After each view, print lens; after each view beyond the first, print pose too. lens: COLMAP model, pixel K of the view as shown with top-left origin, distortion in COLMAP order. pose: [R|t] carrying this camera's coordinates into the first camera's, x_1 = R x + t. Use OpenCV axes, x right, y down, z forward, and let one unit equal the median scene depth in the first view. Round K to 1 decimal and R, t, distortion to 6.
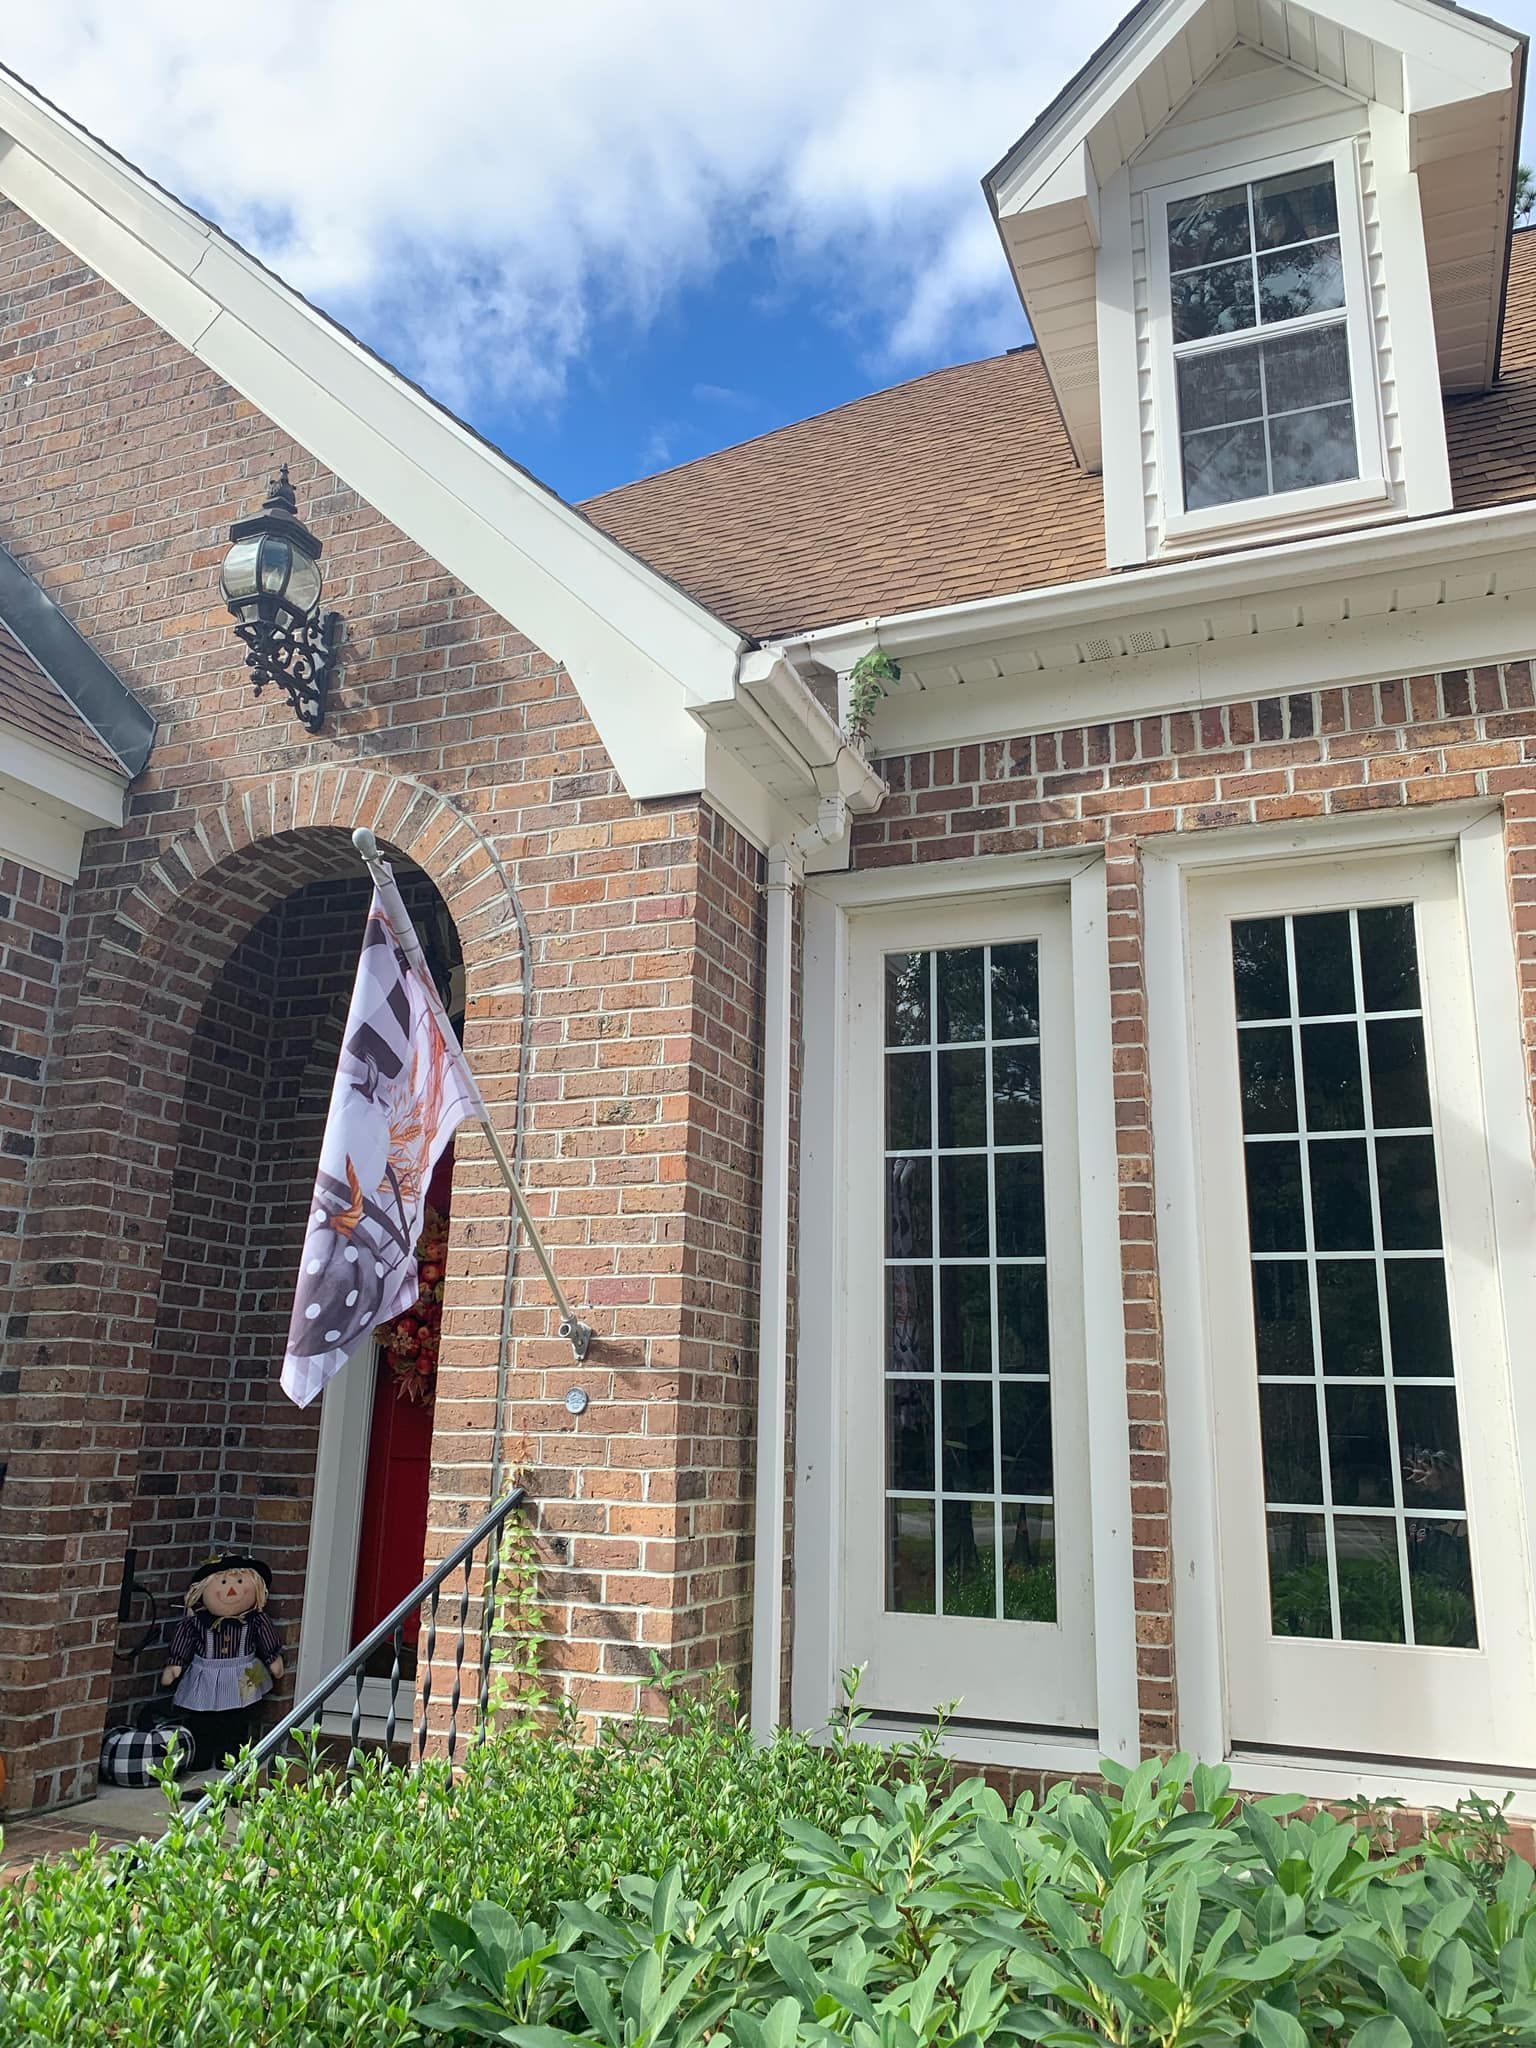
lens RADIAL K [[1575.9, 0, 759.2], [0, 1575.9, 1023.3], [0, 0, 1]] dist [0.013748, -0.014110]
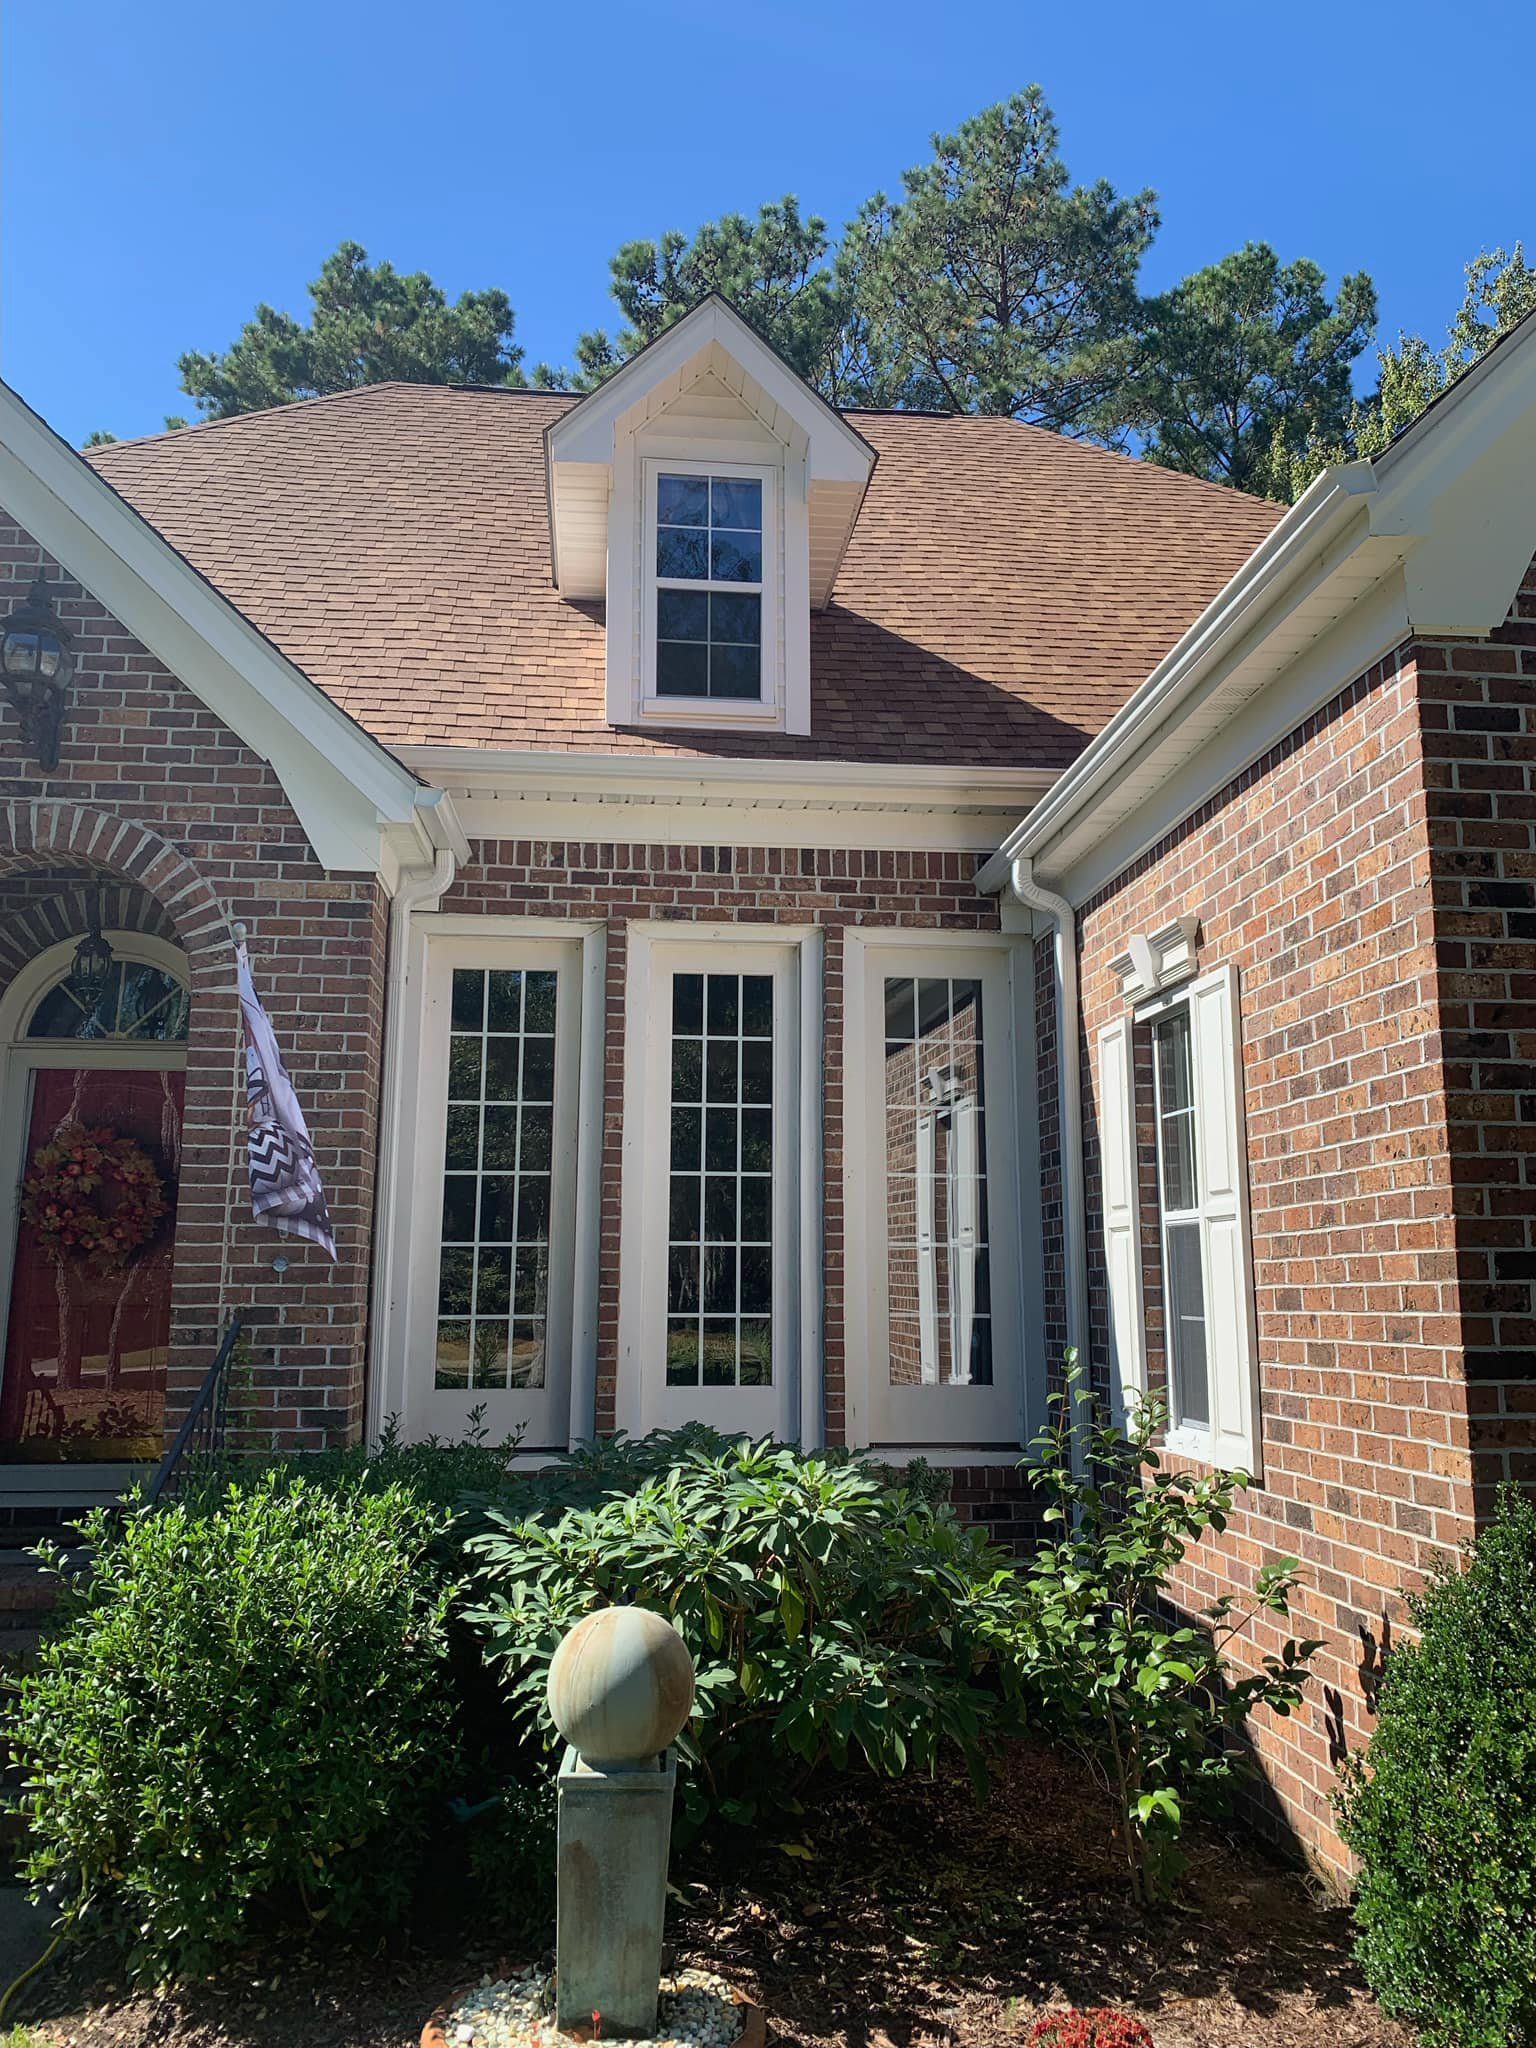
lens RADIAL K [[1491.1, 0, 781.4], [0, 1491.1, 1020.8], [0, 0, 1]] dist [0.195601, -0.466712]
pose [[0.881352, 0.064441, 0.468045, -0.353027], [-0.104453, 0.992718, 0.060012, -0.127073], [-0.460769, -0.101780, 0.881665, -0.477131]]
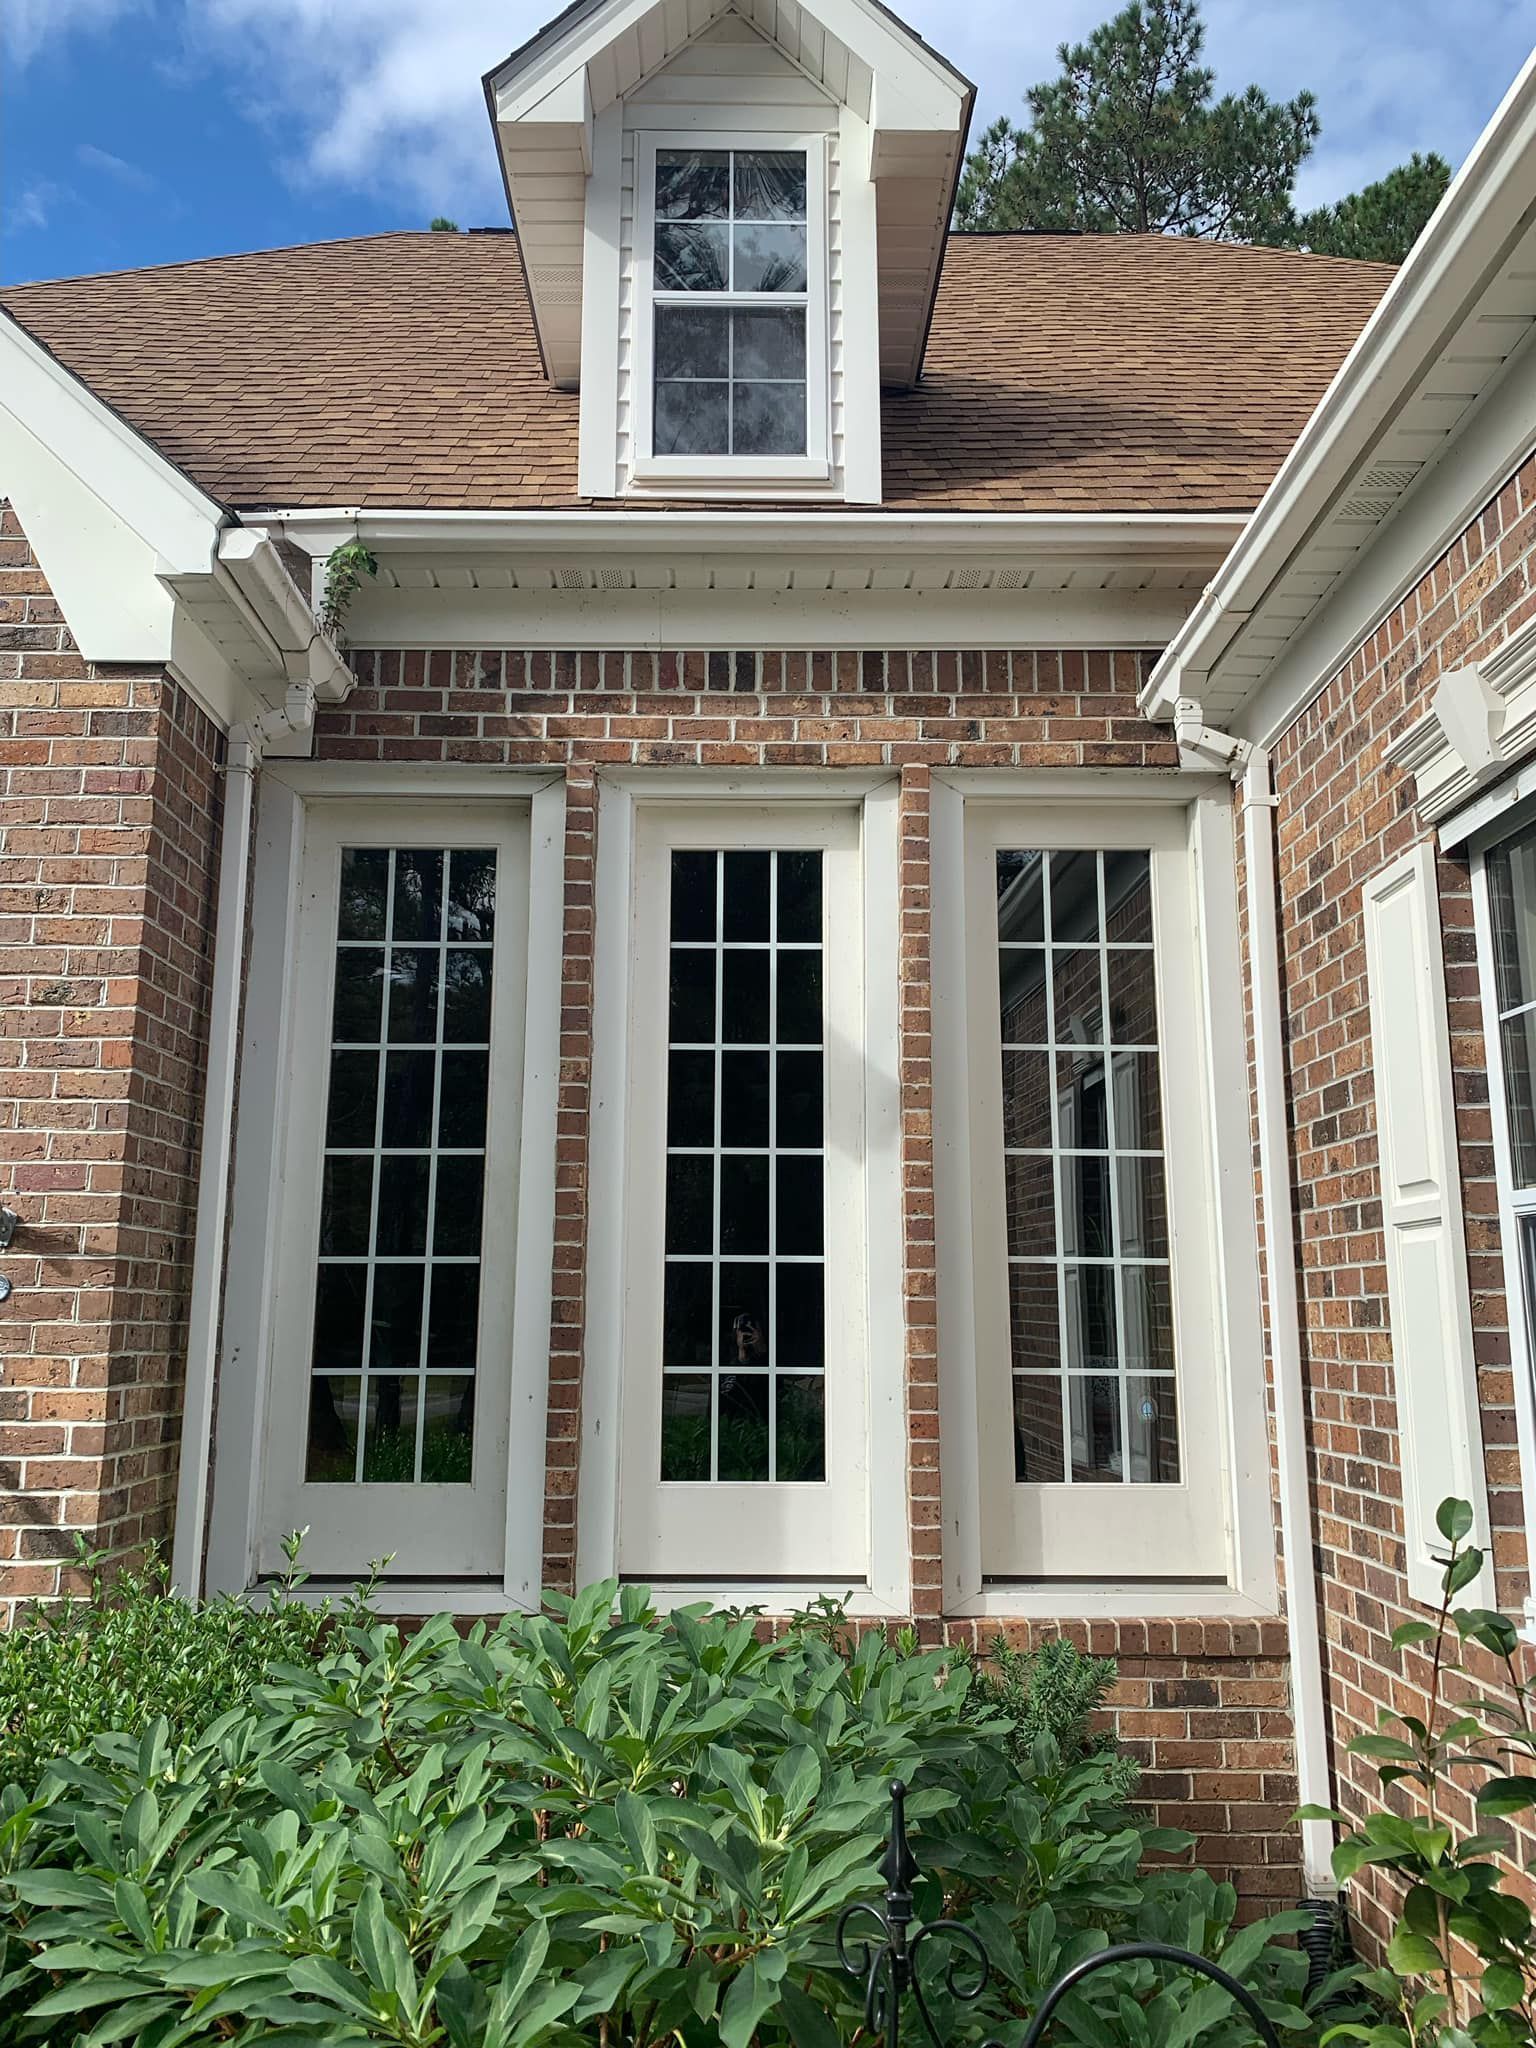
lens RADIAL K [[1562.3, 0, 768.0], [0, 1562.3, 1024.0], [0, 0, 1]] dist [0.072824, -0.126670]
pose [[0.922940, 0.053405, 0.381221, -0.050779], [-0.081380, 0.995016, 0.057631, -0.012534], [-0.376243, -0.084214, 0.922686, -0.046948]]
